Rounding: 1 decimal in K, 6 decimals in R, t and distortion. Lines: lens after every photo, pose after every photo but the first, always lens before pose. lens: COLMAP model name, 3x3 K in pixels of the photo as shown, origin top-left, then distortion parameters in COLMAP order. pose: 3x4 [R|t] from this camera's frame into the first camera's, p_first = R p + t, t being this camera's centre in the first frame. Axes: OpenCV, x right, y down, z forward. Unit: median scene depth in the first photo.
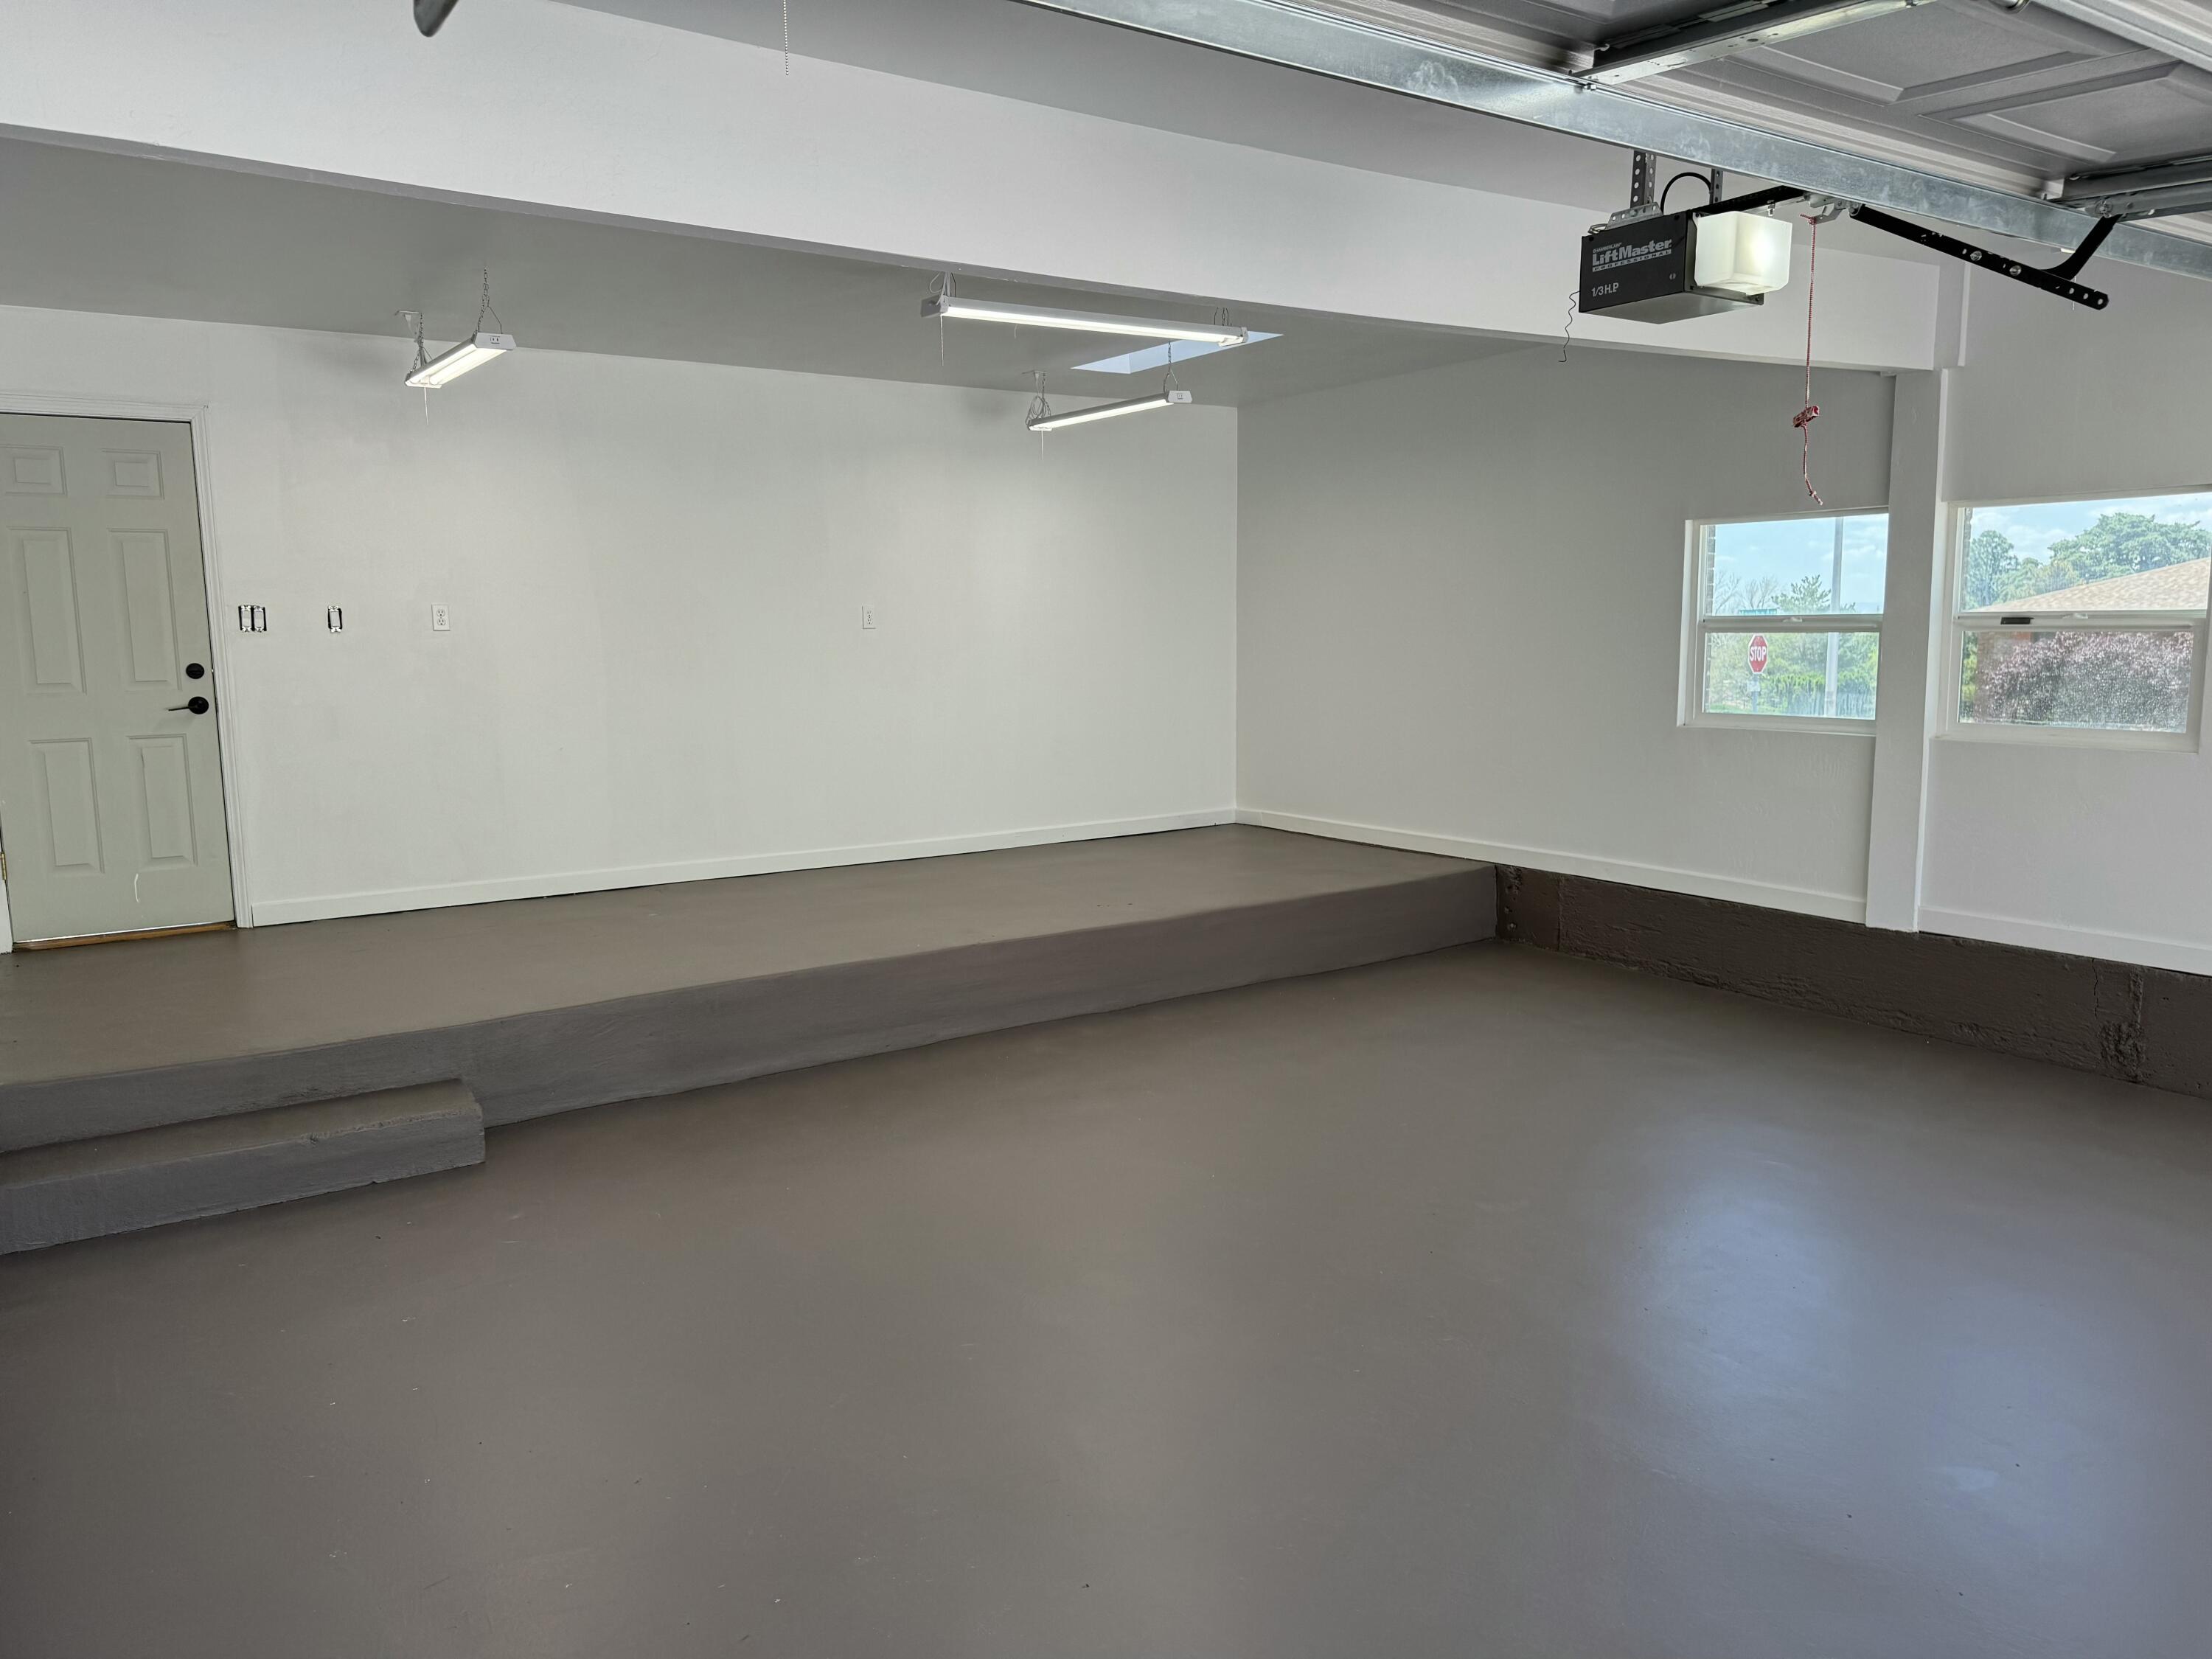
lens RADIAL K [[1535.4, 0, 1106.0], [0, 1535.4, 829.5], [0, 0, 1]] dist [-0.004880, -0.004609]
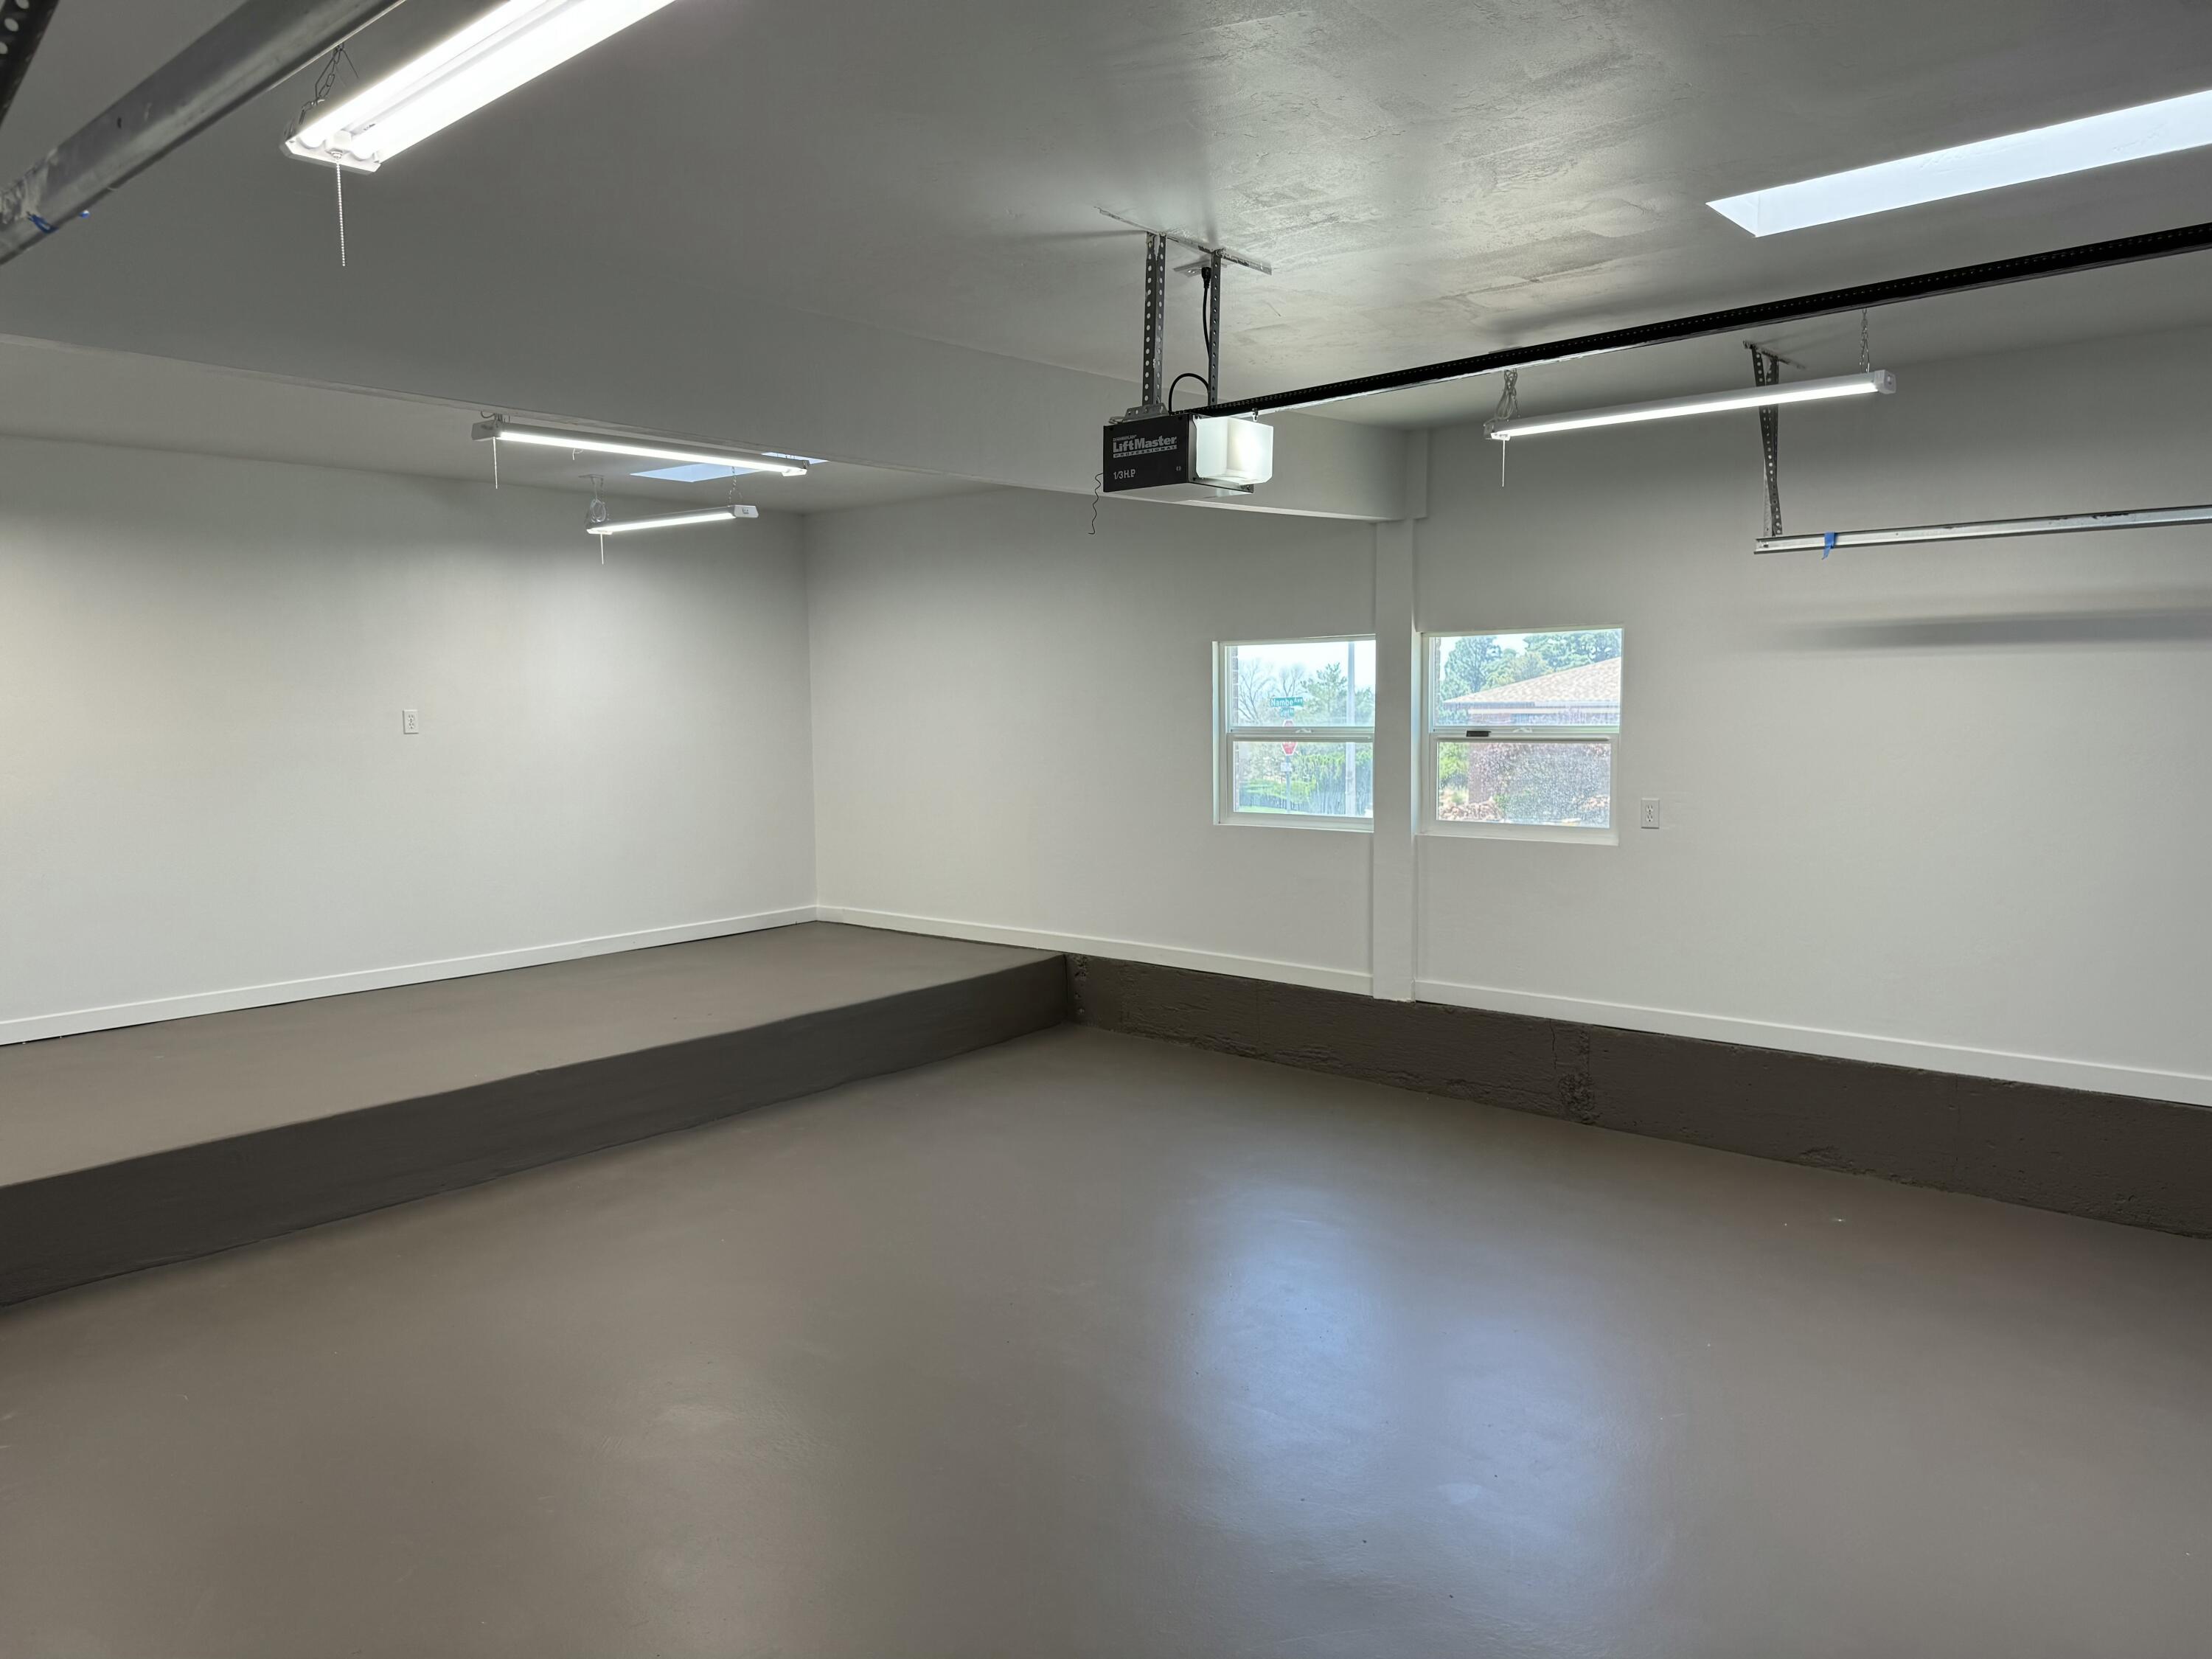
lens RADIAL K [[1500.3, 0, 1101.7], [0, 1500.3, 827.9], [0, 0, 1]] dist [0.137512, -0.183491]
pose [[0.962674, -0.027100, 0.269302, -0.001901], [0.041444, 0.998001, -0.047721, -0.015505], [-0.267470, 0.057101, 0.961873, -0.033864]]
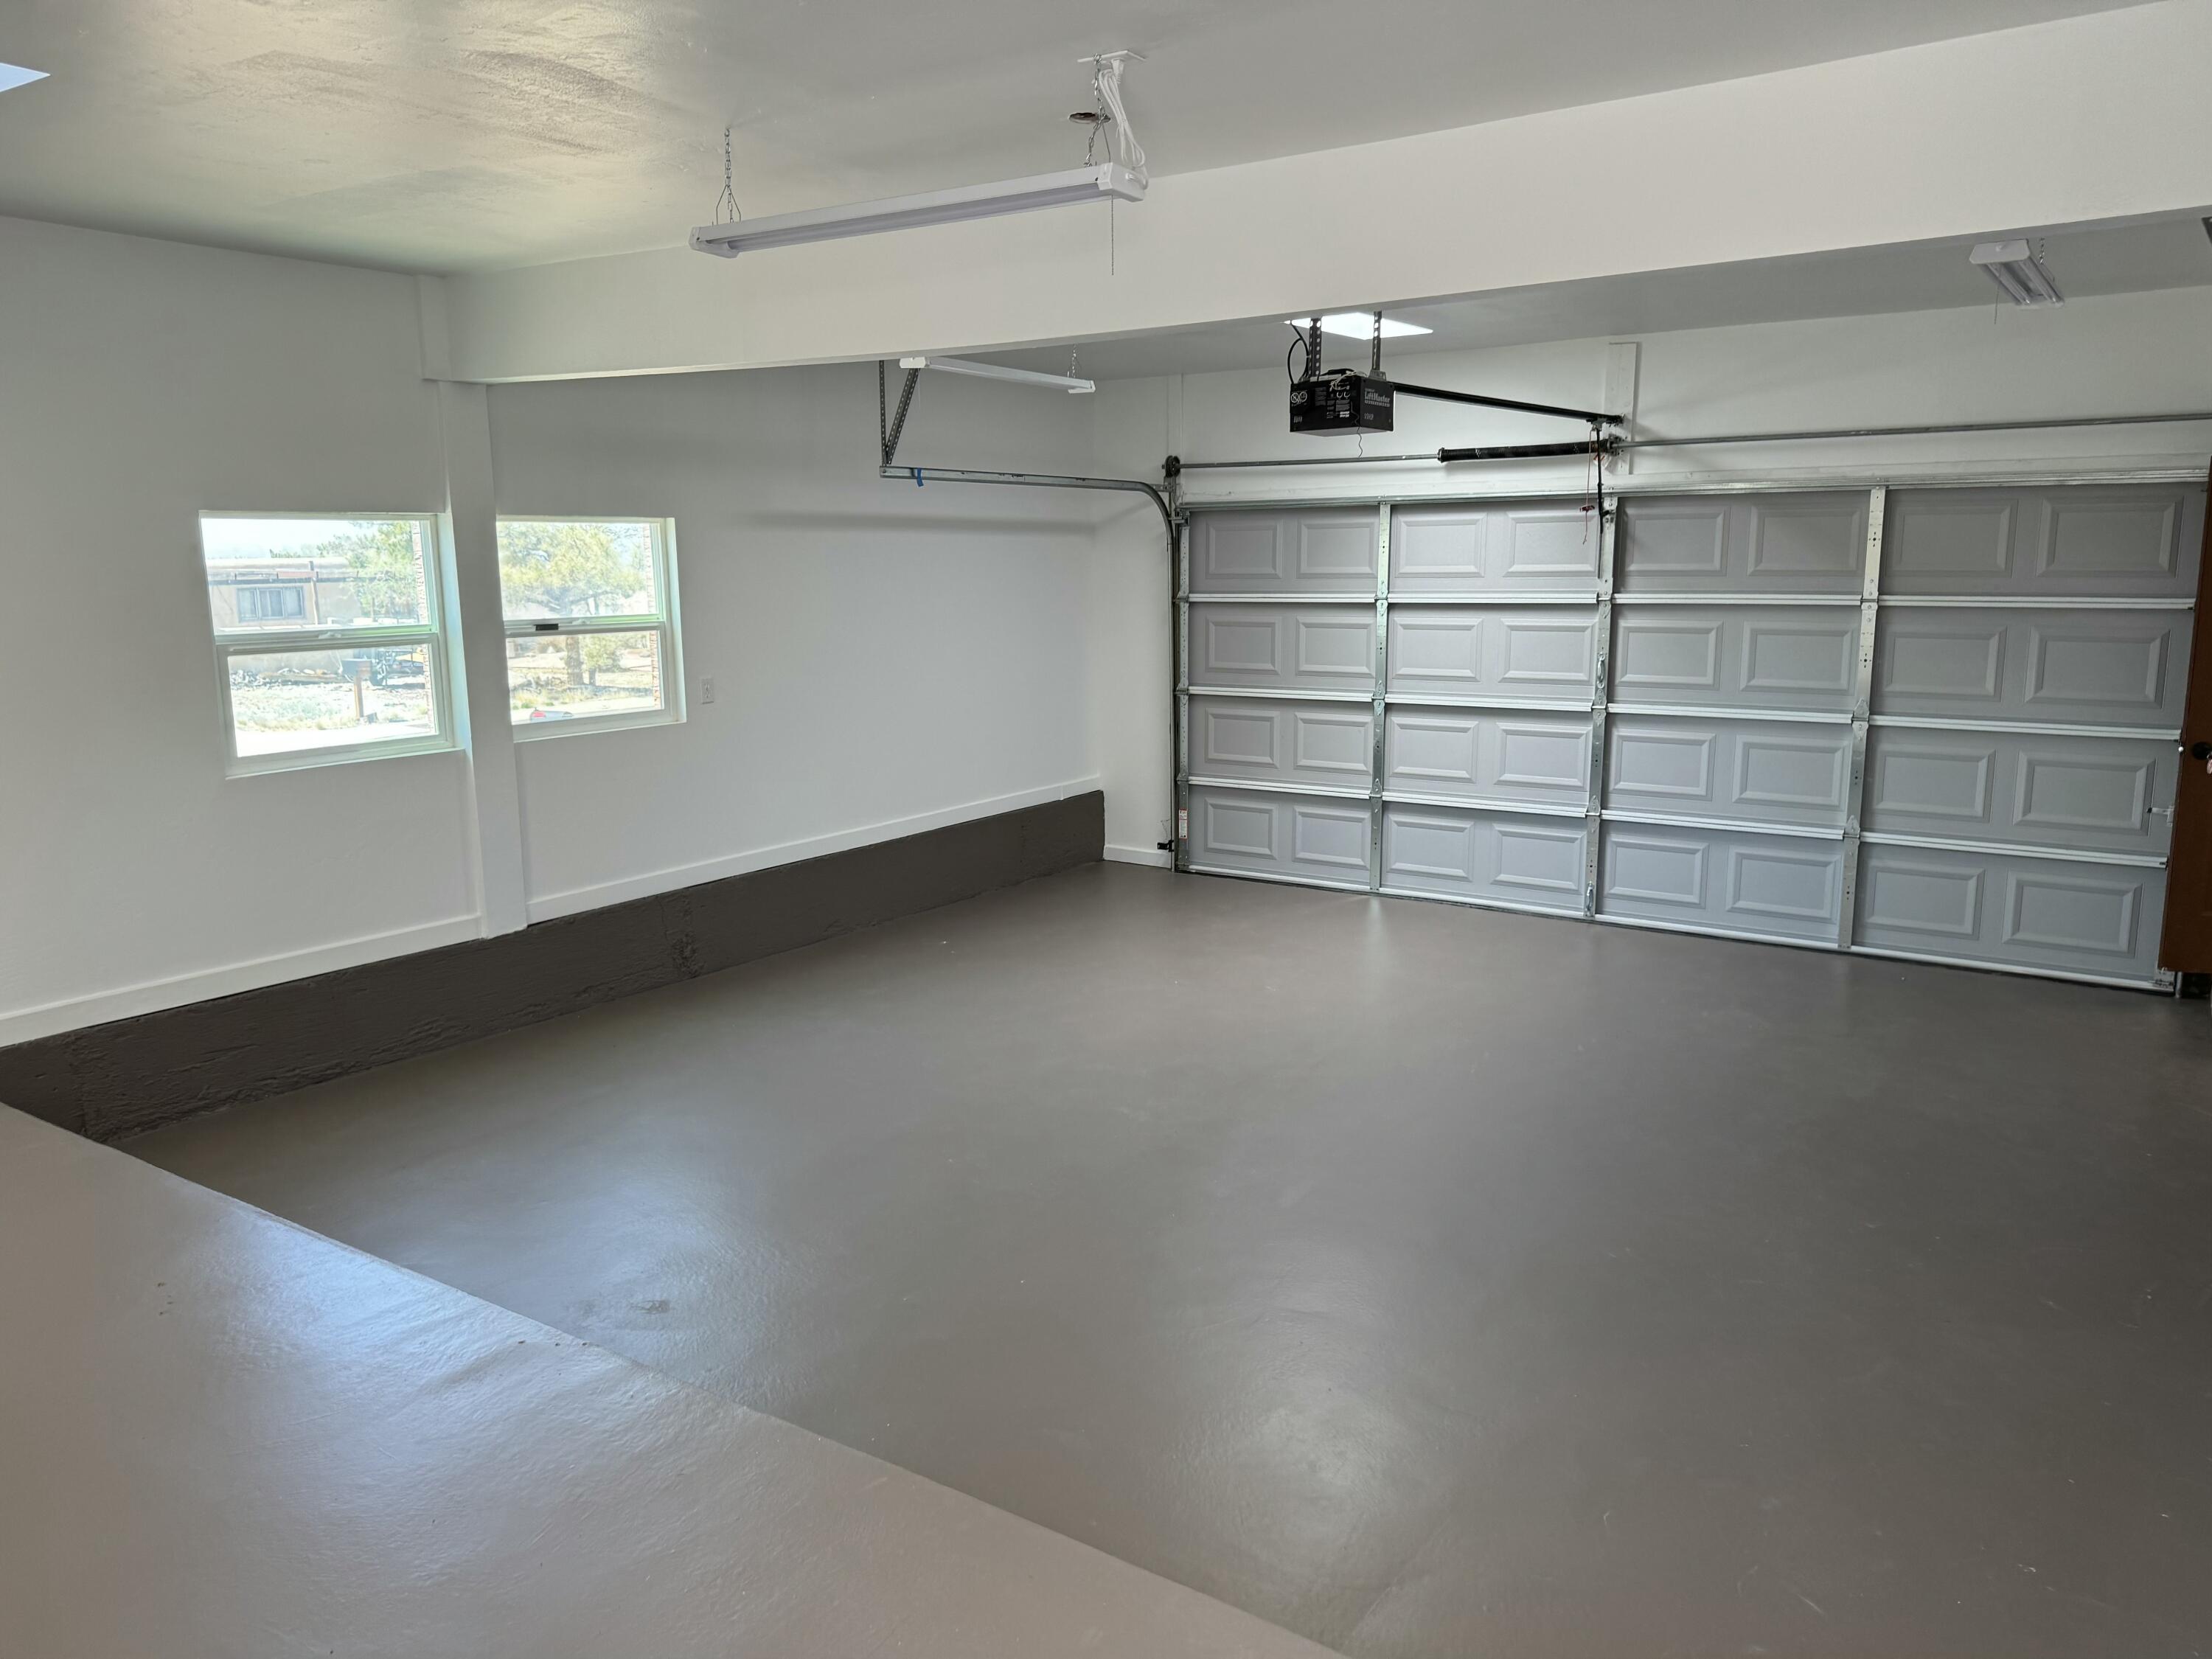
lens RADIAL K [[1535.4, 0, 1106.0], [0, 1535.4, 829.5], [0, 0, 1]] dist [-0.004880, -0.004609]
pose [[-0.381486, -0.144118, 0.913071, -0.435109], [0.146786, 0.965793, 0.213768, -0.125185], [-0.912645, 0.215576, -0.347283, 0.748482]]
